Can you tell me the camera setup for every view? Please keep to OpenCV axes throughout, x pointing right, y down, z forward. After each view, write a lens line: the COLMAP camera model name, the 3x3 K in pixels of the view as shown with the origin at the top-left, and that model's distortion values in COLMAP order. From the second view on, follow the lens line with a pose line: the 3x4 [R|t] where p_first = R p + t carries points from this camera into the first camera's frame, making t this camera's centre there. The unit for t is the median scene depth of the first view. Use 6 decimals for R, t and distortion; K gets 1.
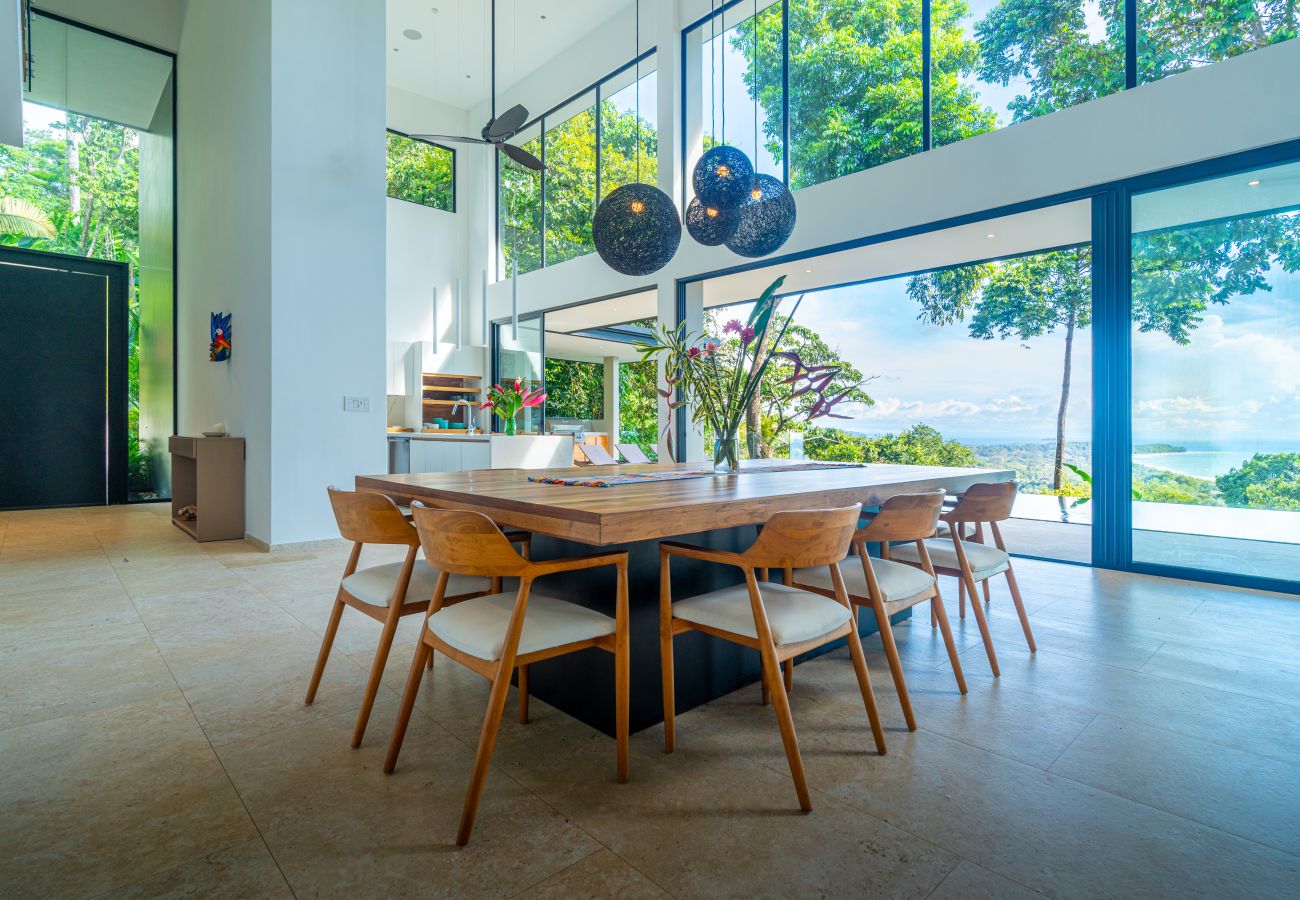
lens RADIAL K [[665.2, 0, 624.3], [0, 665.2, 429.1], [0, 0, 1]] dist [-0.011015, 0.000361]
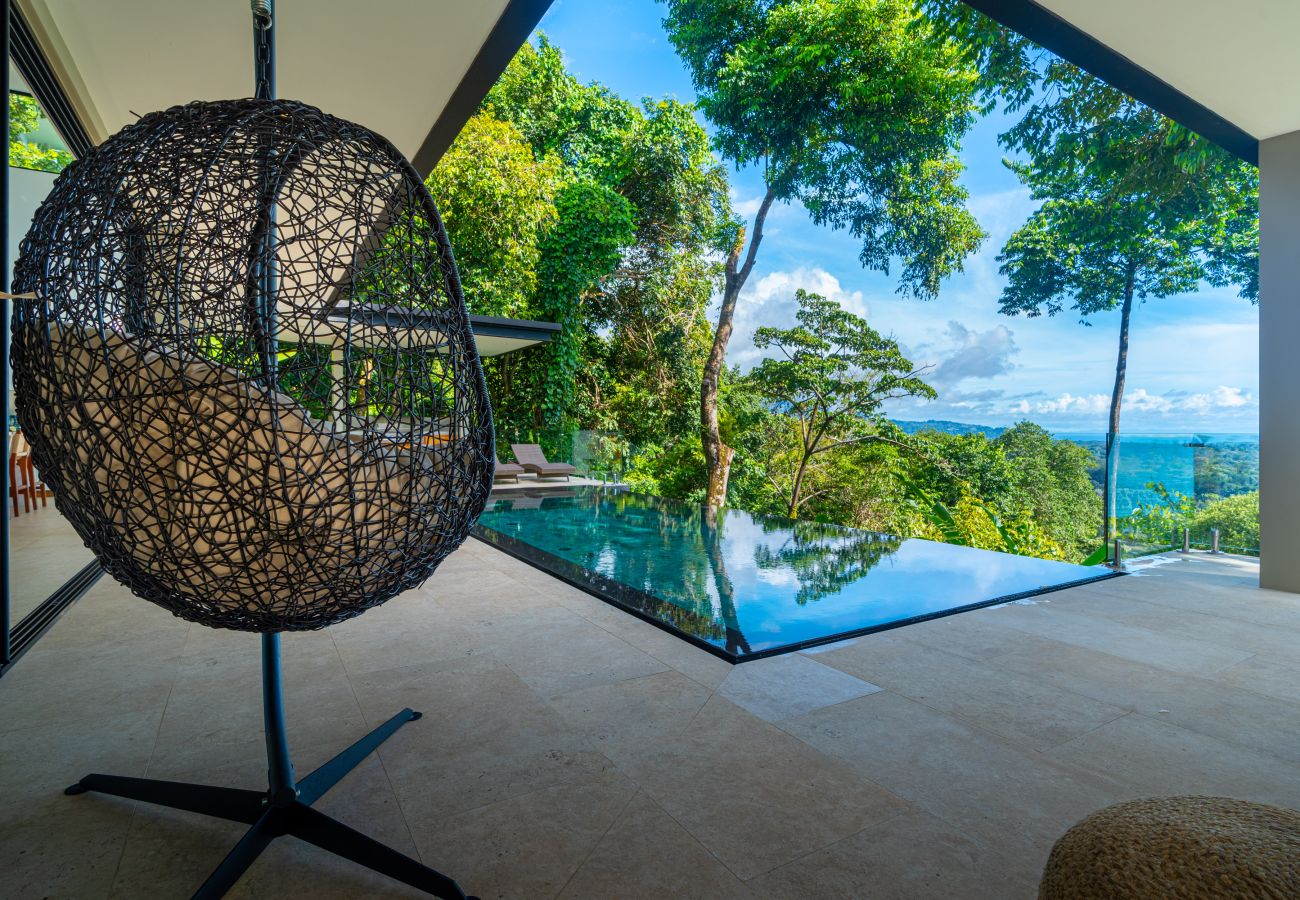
lens RADIAL K [[665.2, 0, 624.3], [0, 665.2, 429.1], [0, 0, 1]] dist [-0.011015, 0.000361]
pose [[0.980194, -0.002986, -0.198018, 0.147118], [0.002955, 0.999996, -0.000452, 0.002958], [0.198019, -0.000142, 0.980198, 0.063800]]
